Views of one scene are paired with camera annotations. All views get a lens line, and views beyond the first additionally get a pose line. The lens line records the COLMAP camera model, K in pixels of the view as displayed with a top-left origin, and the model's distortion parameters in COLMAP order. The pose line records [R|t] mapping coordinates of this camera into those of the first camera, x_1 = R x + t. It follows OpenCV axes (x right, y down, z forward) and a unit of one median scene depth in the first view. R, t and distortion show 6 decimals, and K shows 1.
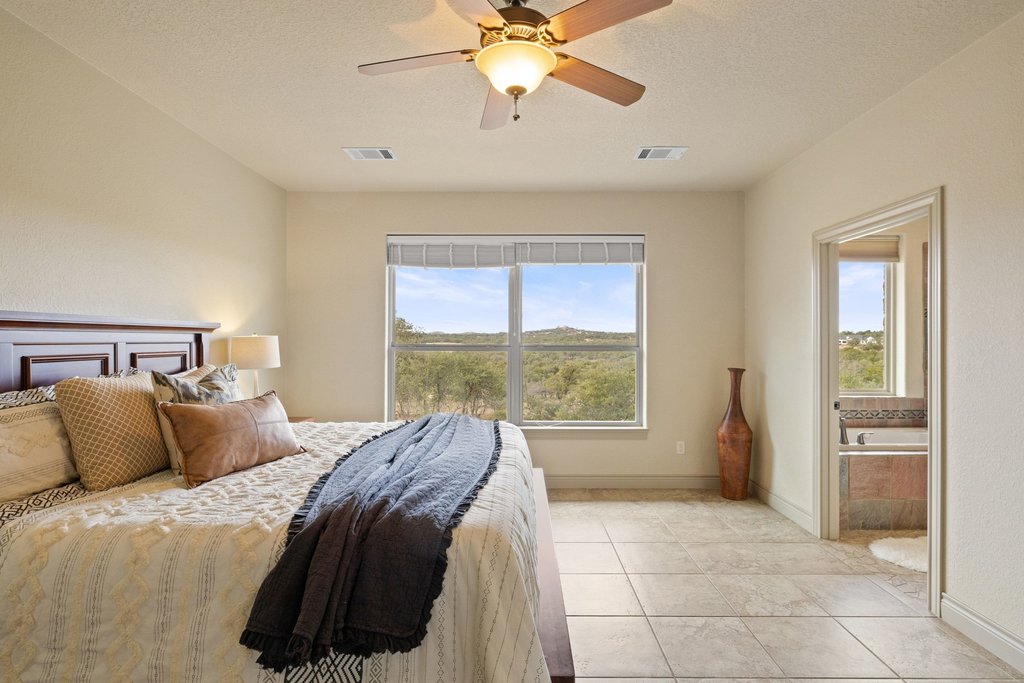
lens RADIAL K [[509.2, 0, 510.8], [0, 509.2, 337.5], [0, 0, 1]] dist [0.001852, 0.000098]
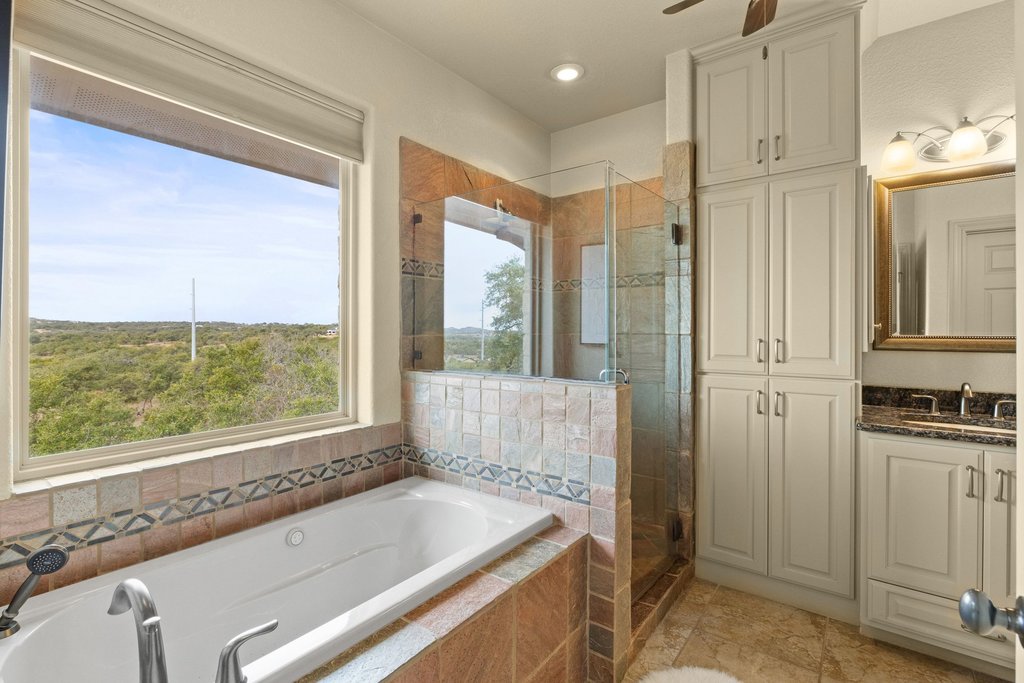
lens RADIAL K [[470.4, 0, 510.6], [0, 470.4, 335.8], [0, 0, 1]] dist [-0.001160, -0.000067]
pose [[0.591501, -0.008688, 0.806257, 0.476296], [-0.004152, 0.999896, 0.013821, 0.020402], [-0.806293, -0.011523, 0.591404, 0.611188]]
